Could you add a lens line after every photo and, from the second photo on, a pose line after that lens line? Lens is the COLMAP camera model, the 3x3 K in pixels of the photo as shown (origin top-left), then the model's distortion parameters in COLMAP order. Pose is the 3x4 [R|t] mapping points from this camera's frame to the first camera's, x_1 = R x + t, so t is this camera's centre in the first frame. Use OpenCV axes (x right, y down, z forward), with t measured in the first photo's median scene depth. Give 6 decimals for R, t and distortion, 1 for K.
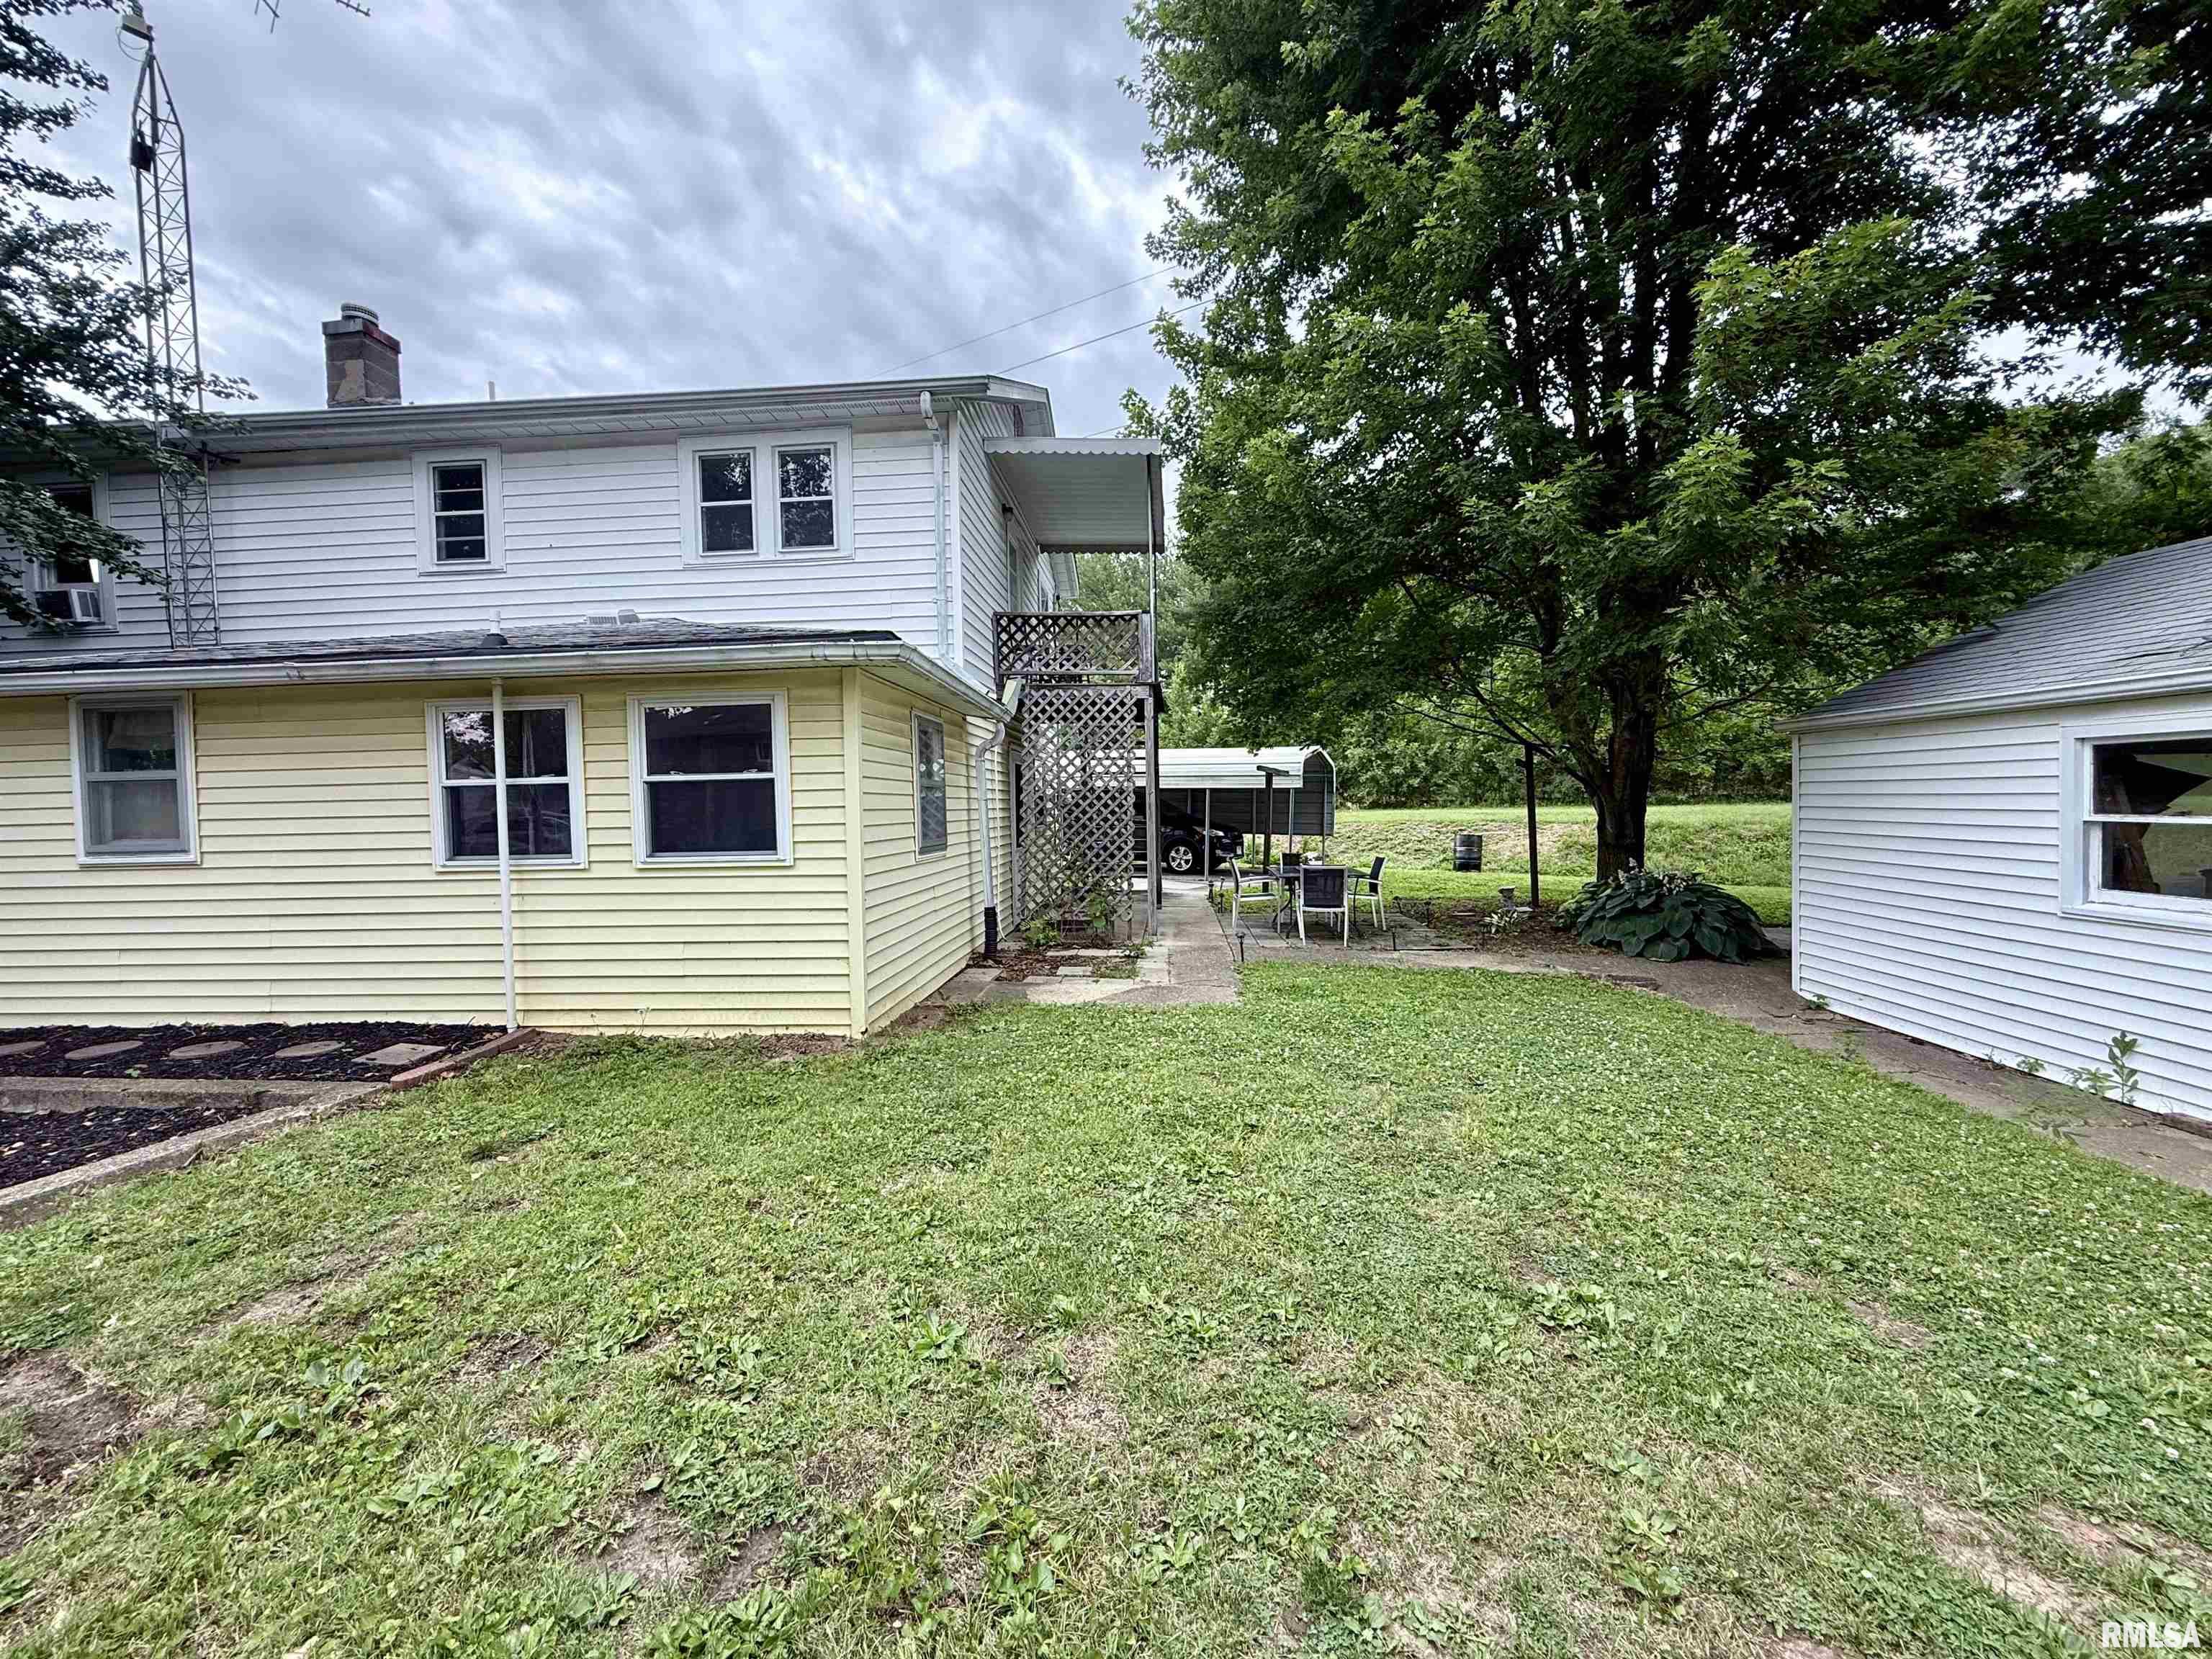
lens RADIAL K [[884.0, 0, 1108.3], [0, 884.0, 831.4], [0, 0, 1]] dist [-0.001023, 0.000327]
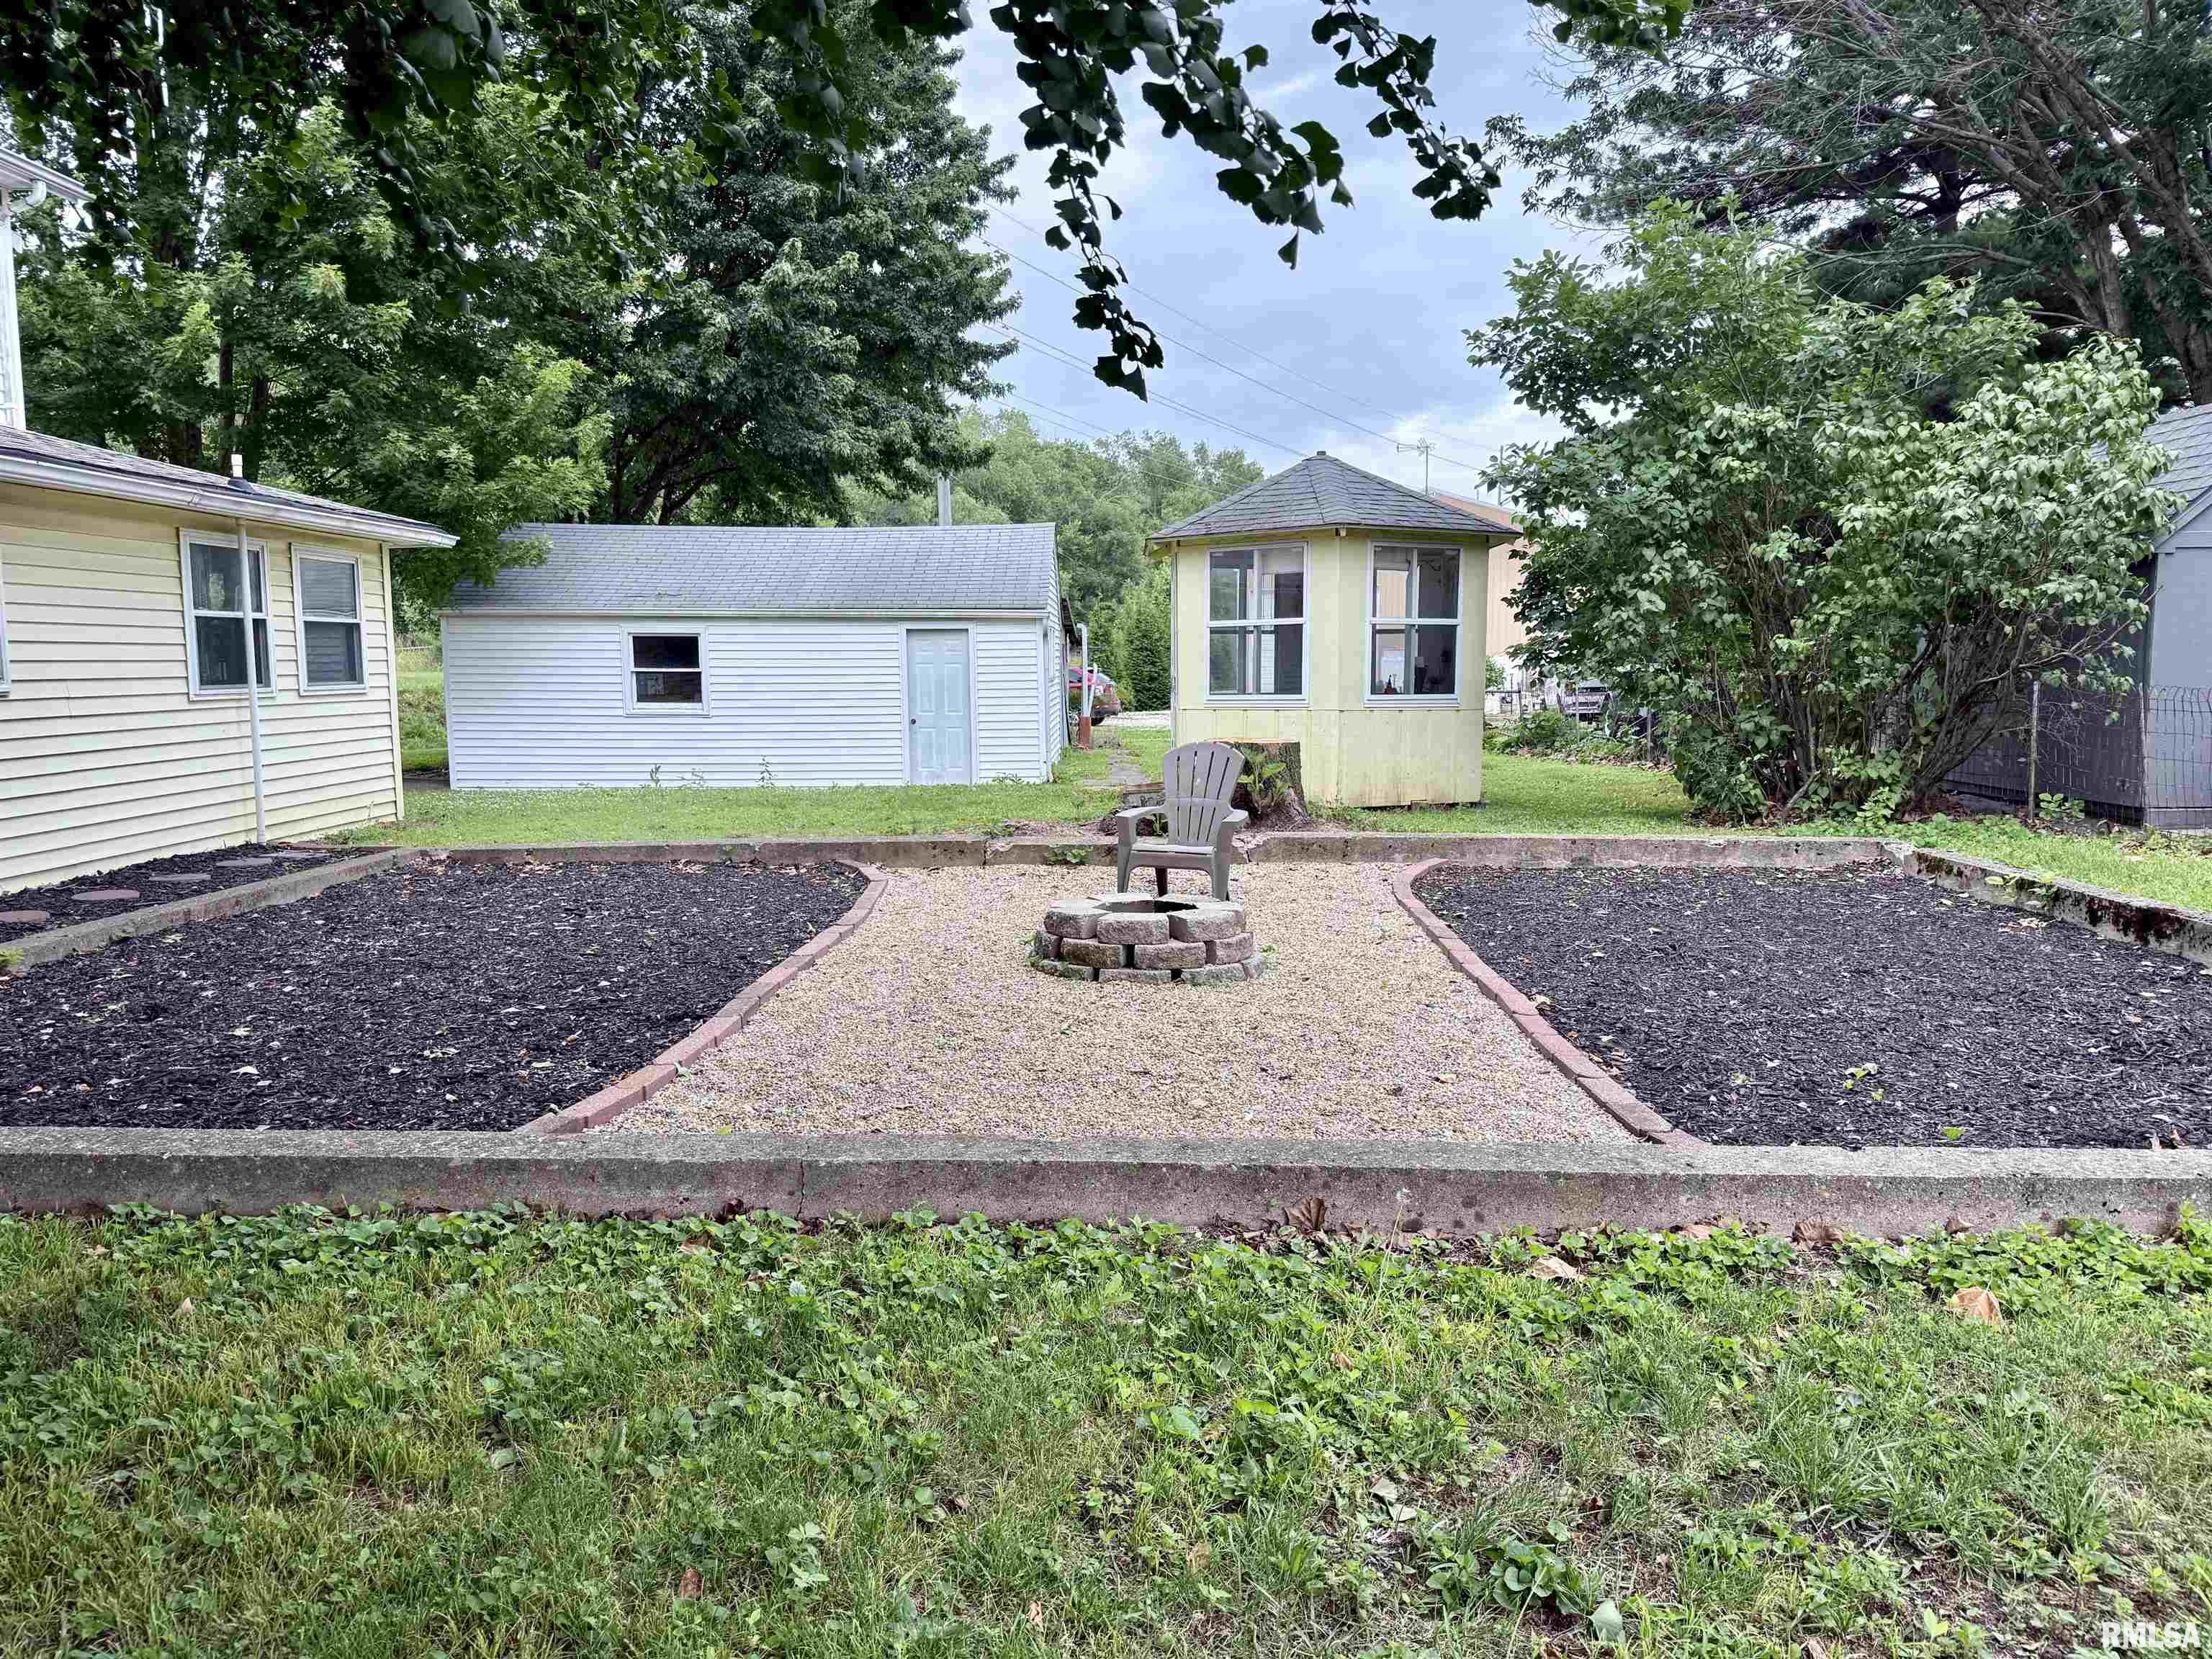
lens RADIAL K [[1546.2, 0, 1106.2], [0, 1546.2, 829.6], [0, 0, 1]] dist [-0.000634, -0.000261]
pose [[-0.060835, -0.087712, 0.994287, -2.624329], [0.036804, 0.995257, 0.090049, 0.072656], [-0.997469, 0.042072, -0.057319, 0.069157]]
